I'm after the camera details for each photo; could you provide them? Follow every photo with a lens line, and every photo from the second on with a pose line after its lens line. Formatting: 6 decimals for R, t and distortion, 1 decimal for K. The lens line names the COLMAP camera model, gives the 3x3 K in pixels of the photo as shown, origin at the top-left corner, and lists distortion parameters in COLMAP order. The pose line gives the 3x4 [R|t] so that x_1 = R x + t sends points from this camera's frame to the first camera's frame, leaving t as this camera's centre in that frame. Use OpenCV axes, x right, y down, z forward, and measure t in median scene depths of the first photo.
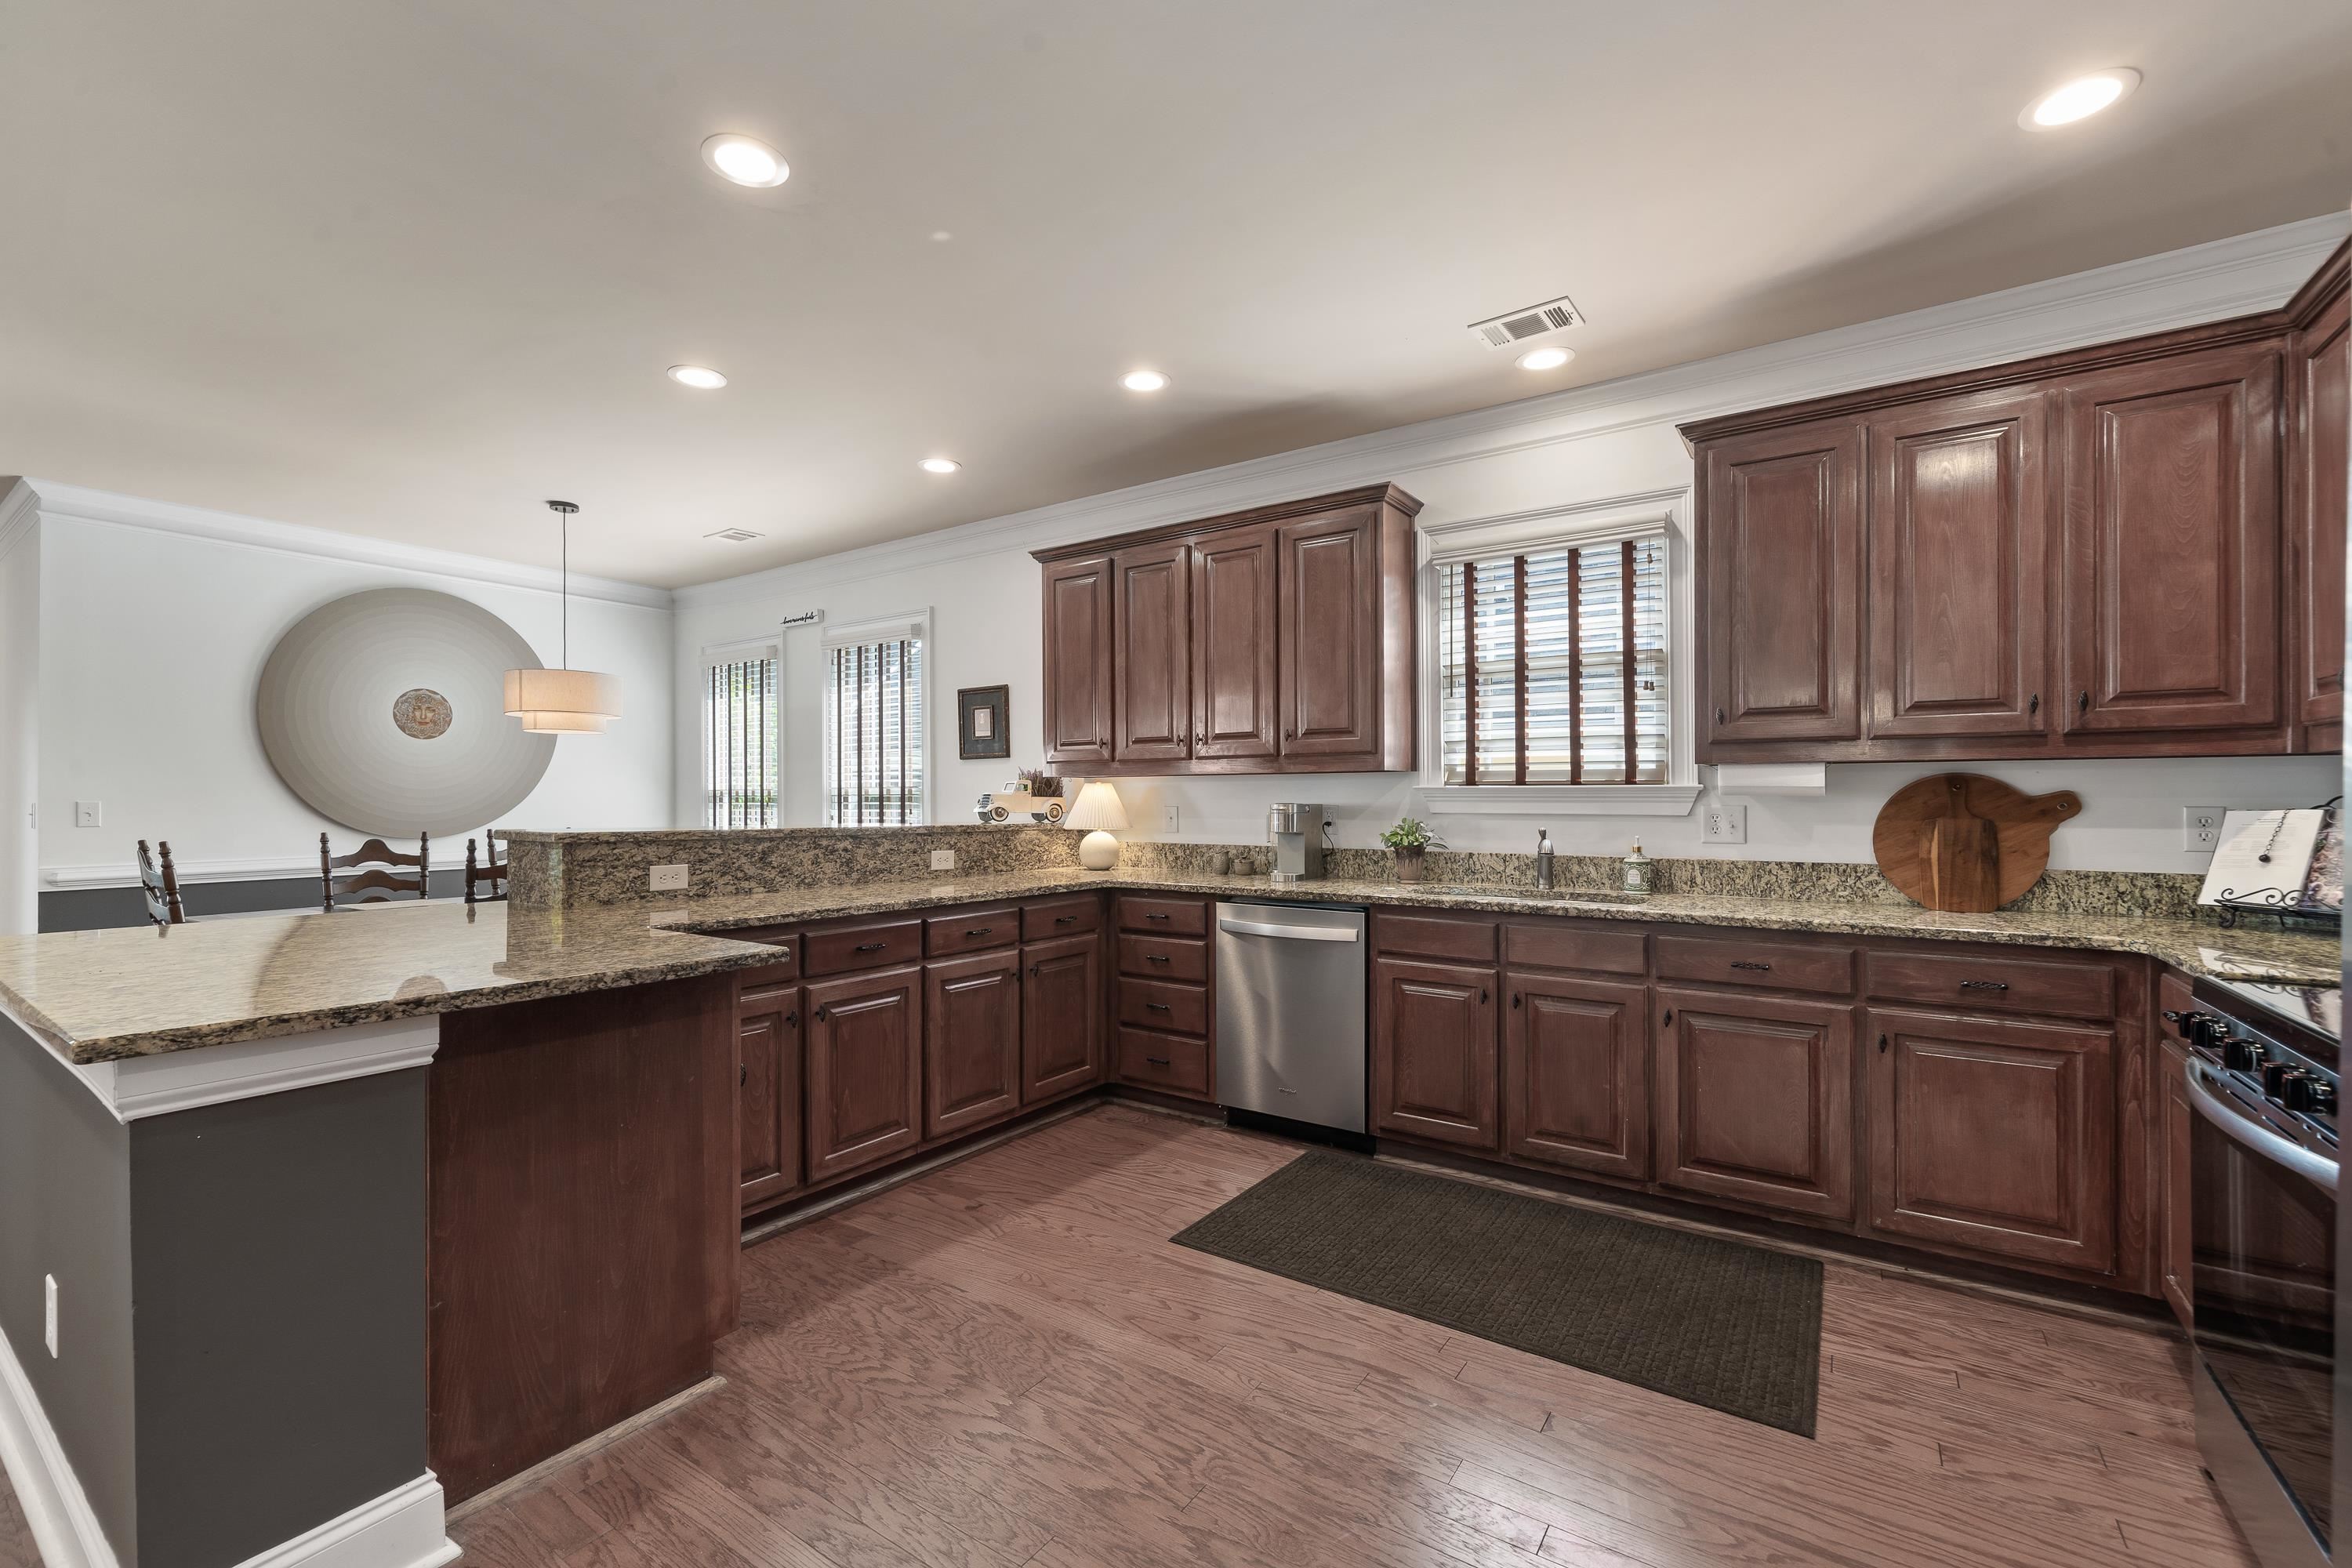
lens RADIAL K [[992.8, 0, 1156.4], [0, 992.8, 795.1], [0, 0, 1]] dist [-0.001670, 0.000074]
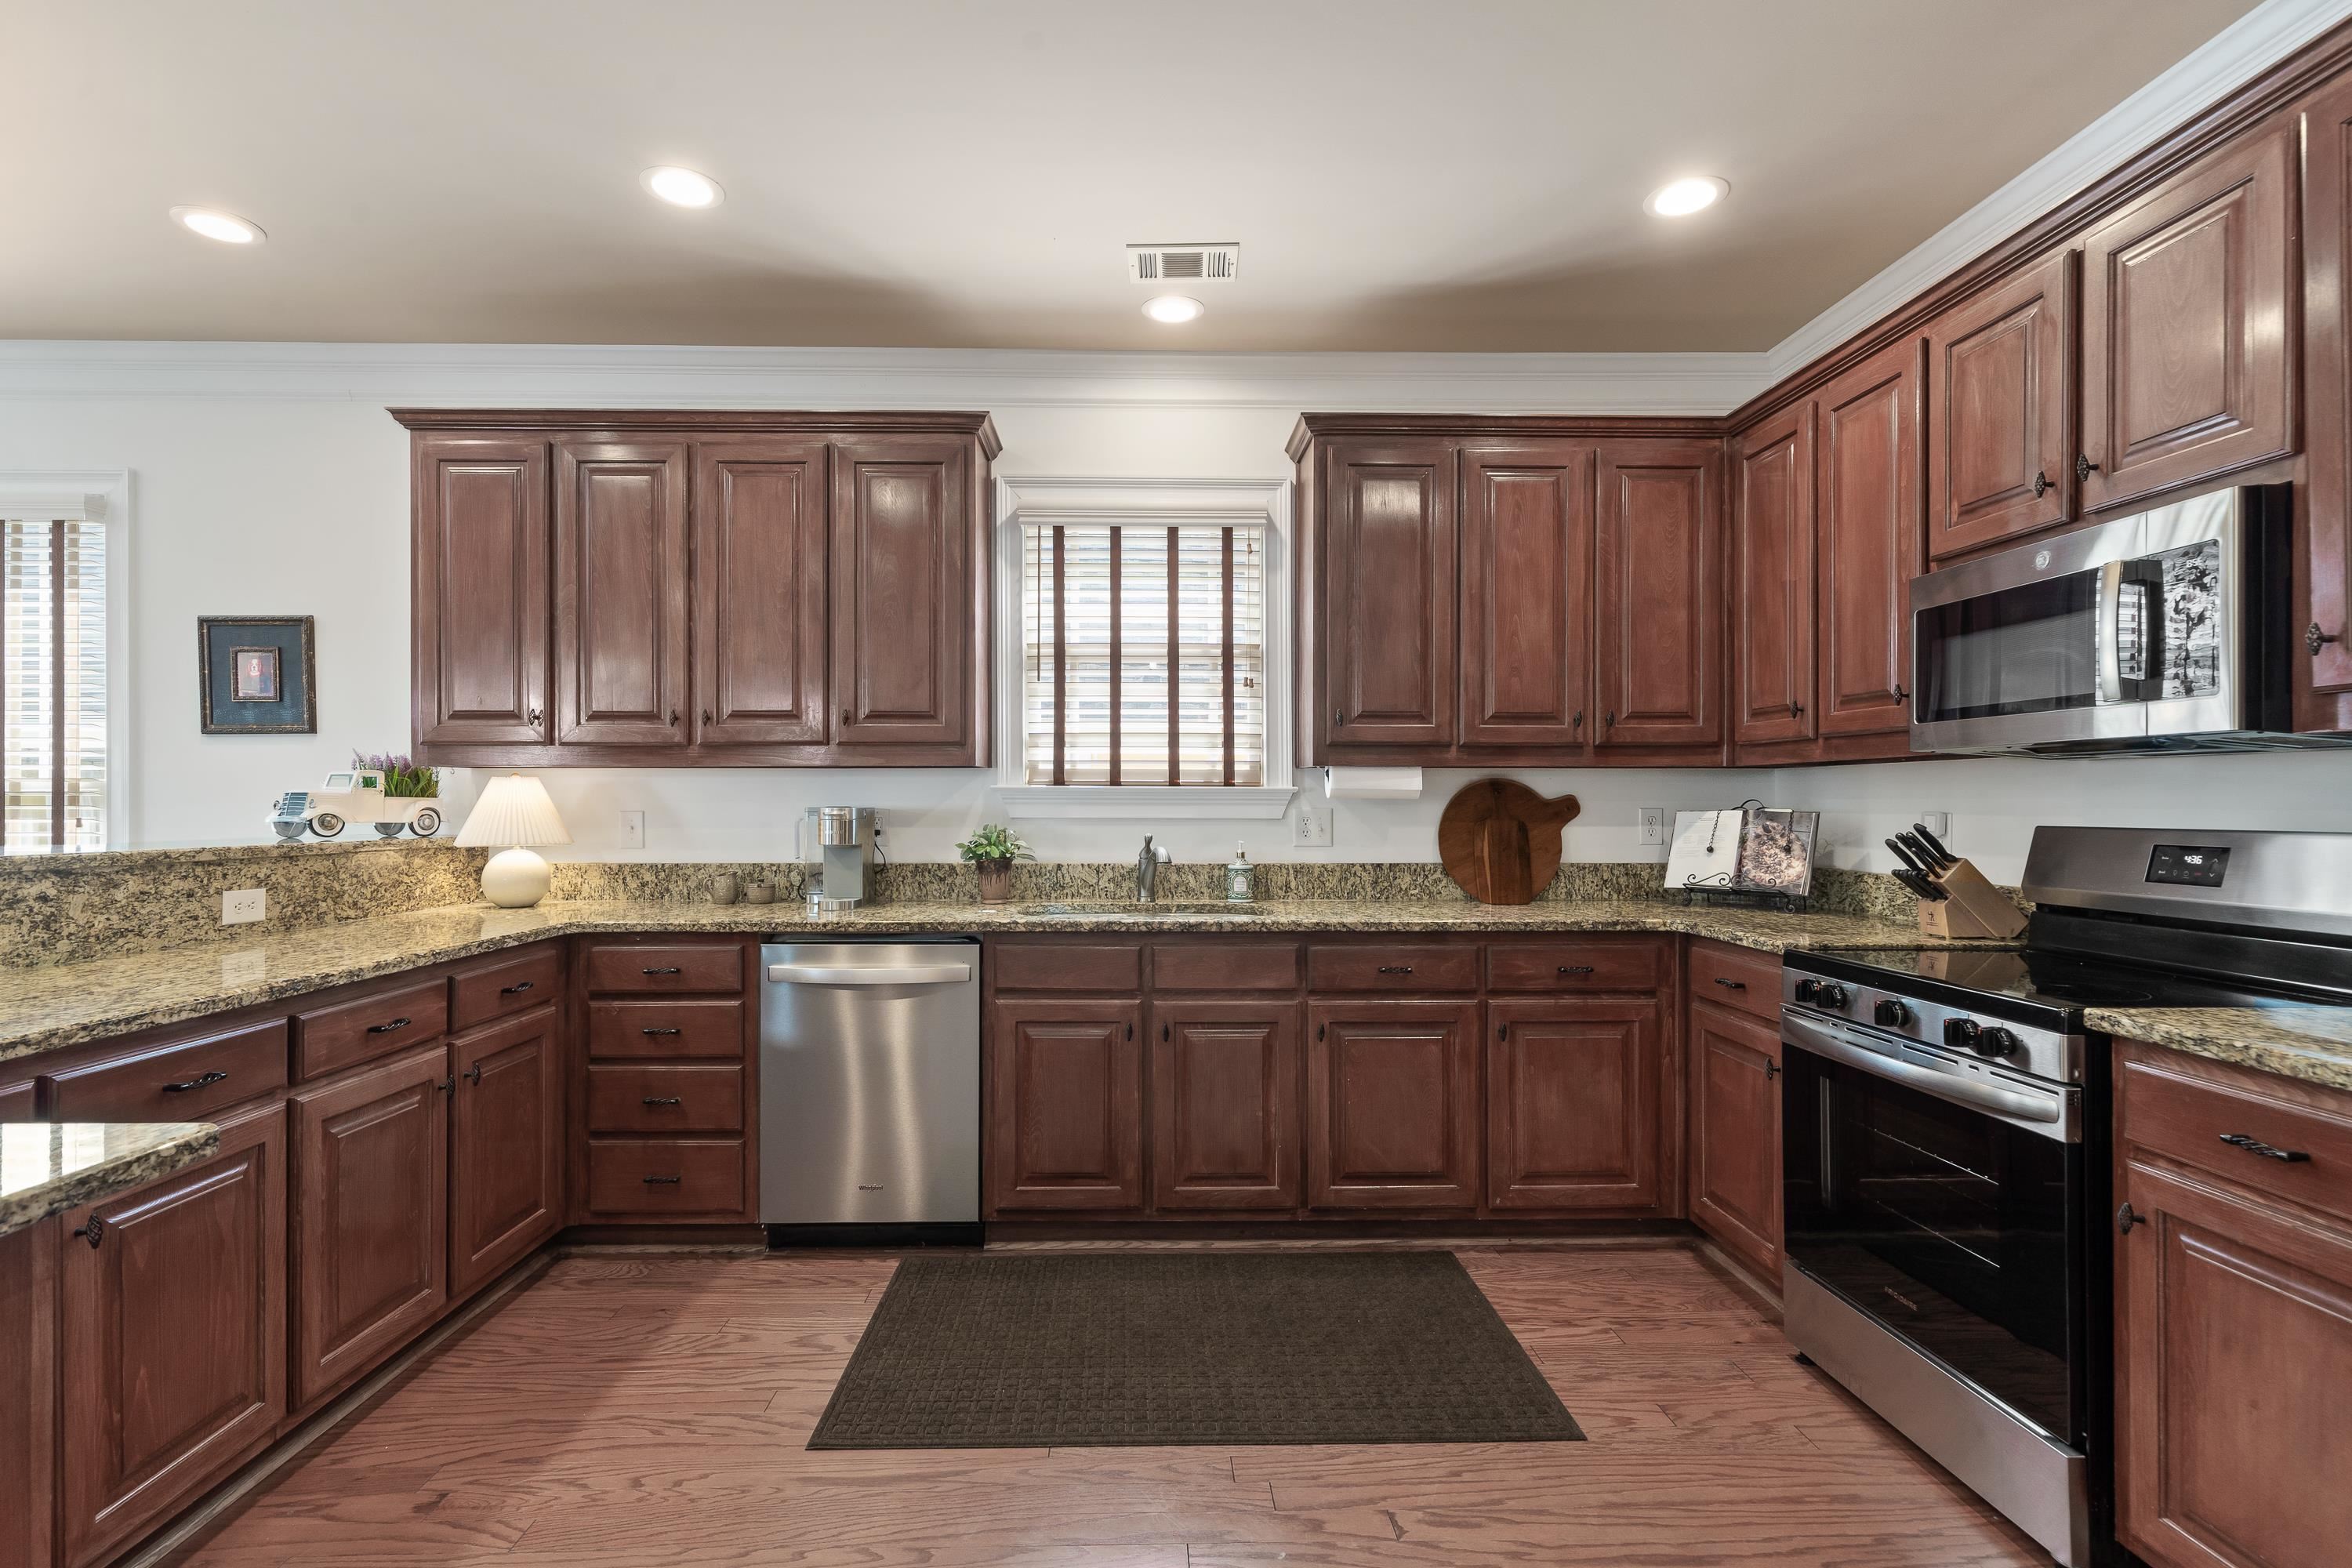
lens RADIAL K [[1100.8, 0, 1157.6], [0, 1100.8, 793.2], [0, 0, 1]] dist [-0.000862, 0.000608]
pose [[0.807025, 0.004962, 0.590496, -0.193370], [-0.003544, 0.999987, -0.003558, -0.000049], [-0.590506, 0.000779, 0.807033, 0.197280]]
